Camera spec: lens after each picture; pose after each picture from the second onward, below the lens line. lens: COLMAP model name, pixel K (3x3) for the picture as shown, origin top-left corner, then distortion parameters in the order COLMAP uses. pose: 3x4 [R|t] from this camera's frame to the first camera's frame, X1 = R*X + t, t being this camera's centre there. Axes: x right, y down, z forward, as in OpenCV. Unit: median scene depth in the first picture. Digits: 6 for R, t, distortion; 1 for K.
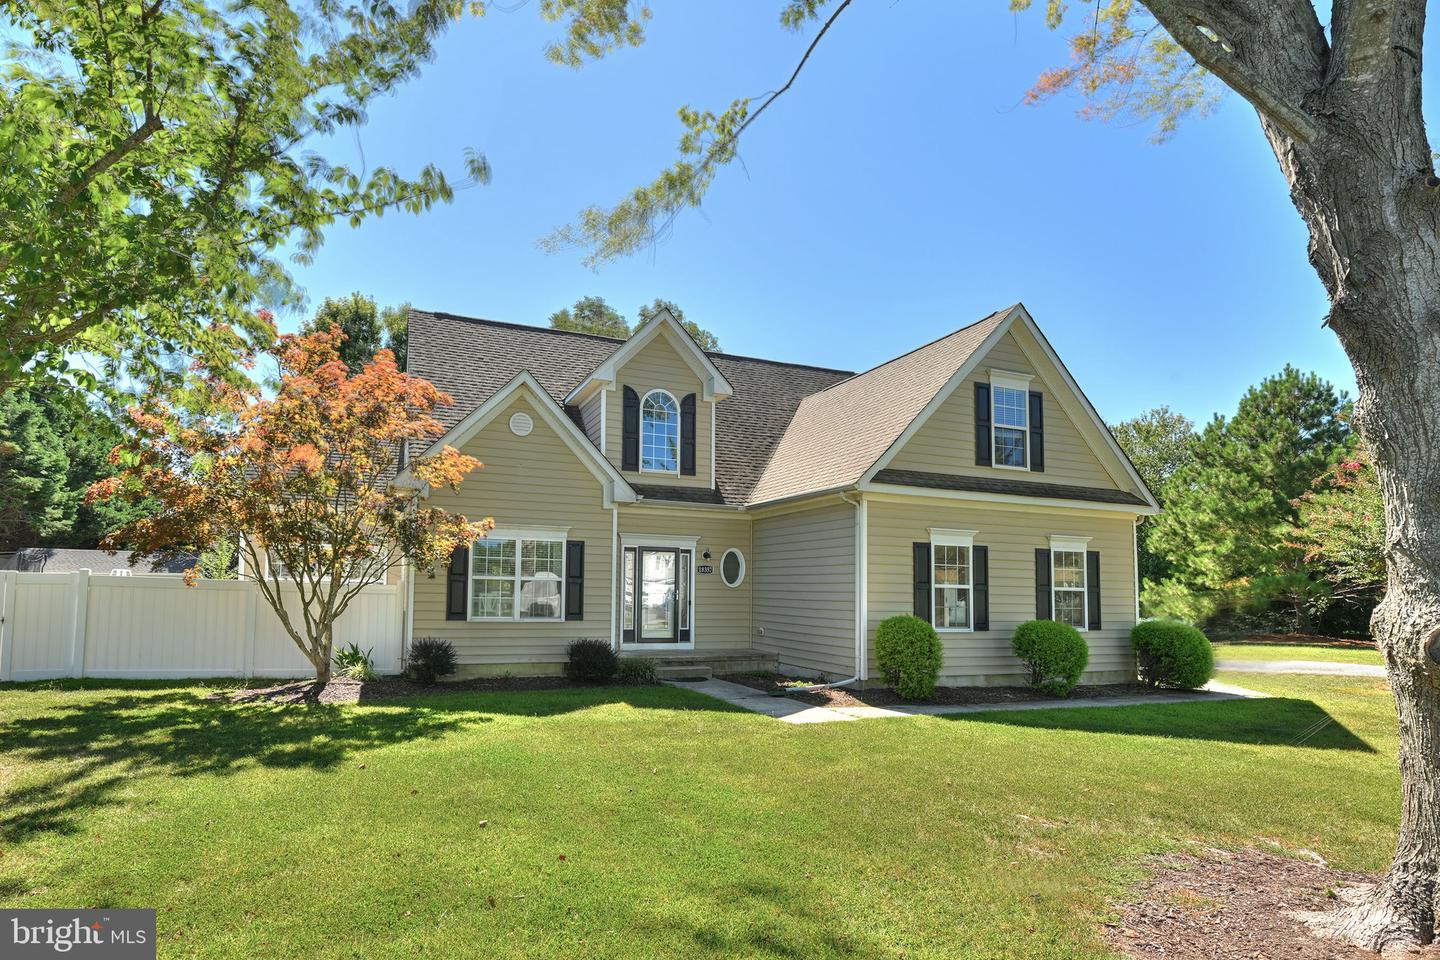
lens RADIAL K [[756.8, 0, 714.5], [0, 756.8, 528.5], [0, 0, 1]] dist [0.001095, -0.000373]
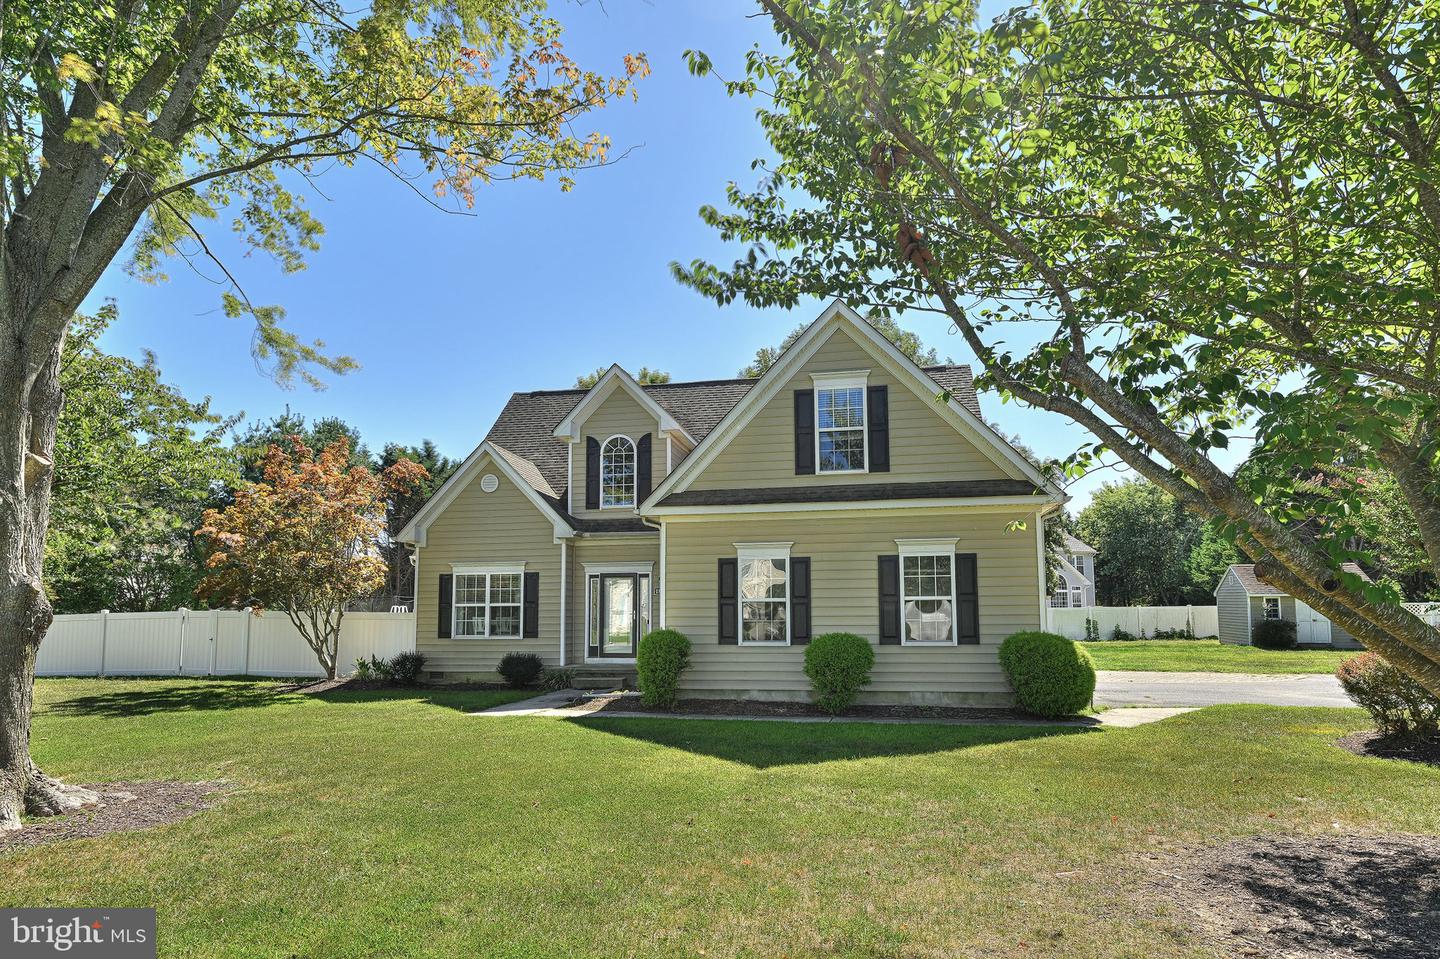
lens RADIAL K [[790.4, 0, 722.7], [0, 790.4, 526.5], [0, 0, 1]] dist [-0.004910, -0.000891]
pose [[0.848711, -0.082042, -0.522455, 0.738514], [0.067072, 0.996615, -0.047544, 0.023307], [0.524587, 0.005309, 0.851340, 0.077612]]
